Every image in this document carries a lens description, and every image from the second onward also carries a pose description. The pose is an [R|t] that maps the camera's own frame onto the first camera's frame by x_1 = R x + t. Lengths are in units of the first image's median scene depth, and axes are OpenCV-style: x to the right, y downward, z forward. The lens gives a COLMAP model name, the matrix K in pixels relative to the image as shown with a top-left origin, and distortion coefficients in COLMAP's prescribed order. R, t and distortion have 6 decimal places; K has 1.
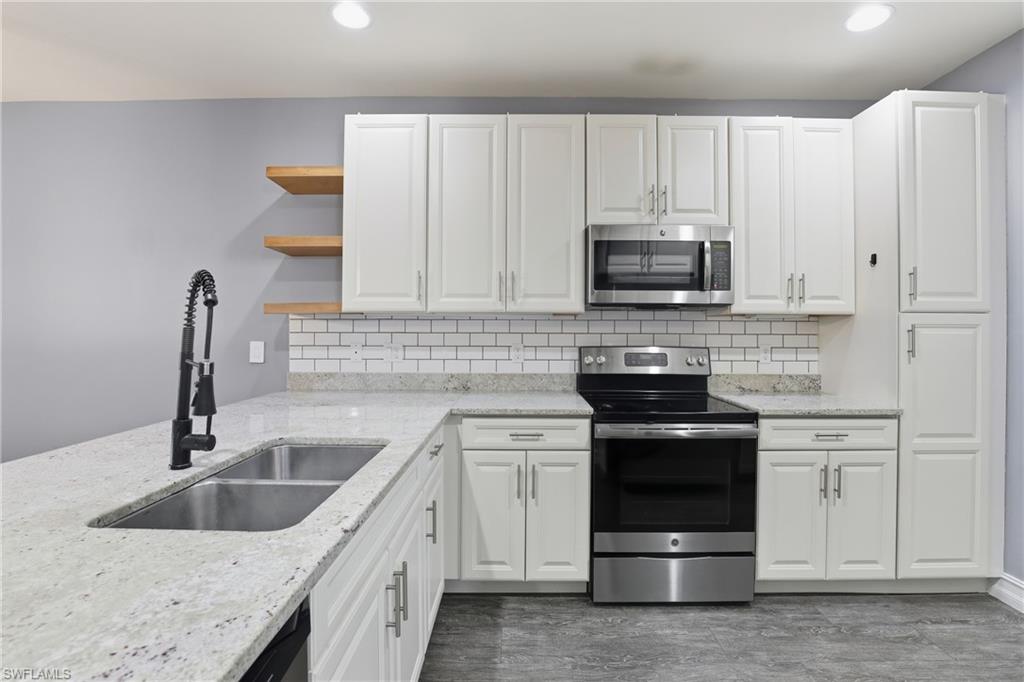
lens RADIAL K [[472.7, 0, 518.3], [0, 472.7, 325.2], [0, 0, 1]] dist [-0.026025, 0.000167]
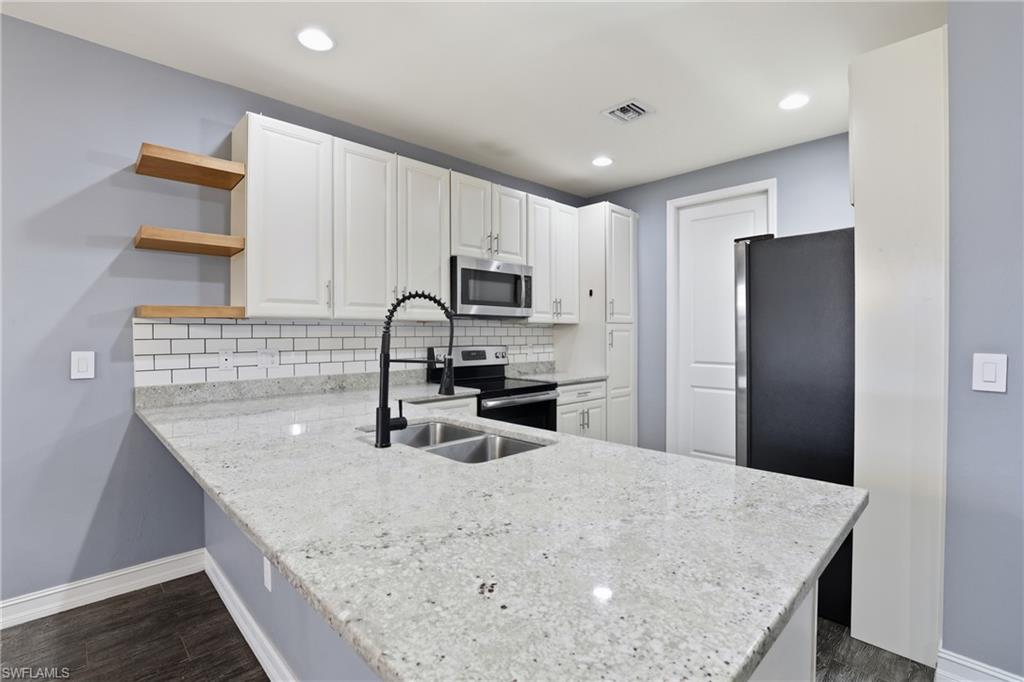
lens RADIAL K [[471.8, 0, 516.4], [0, 471.8, 331.5], [0, 0, 1]] dist [-0.023770, 0.000811]
pose [[0.710448, -0.003606, 0.703740, -0.654084], [-0.000814, 0.999982, 0.005946, -0.004629], [-0.703749, -0.004797, 0.710432, -0.068872]]
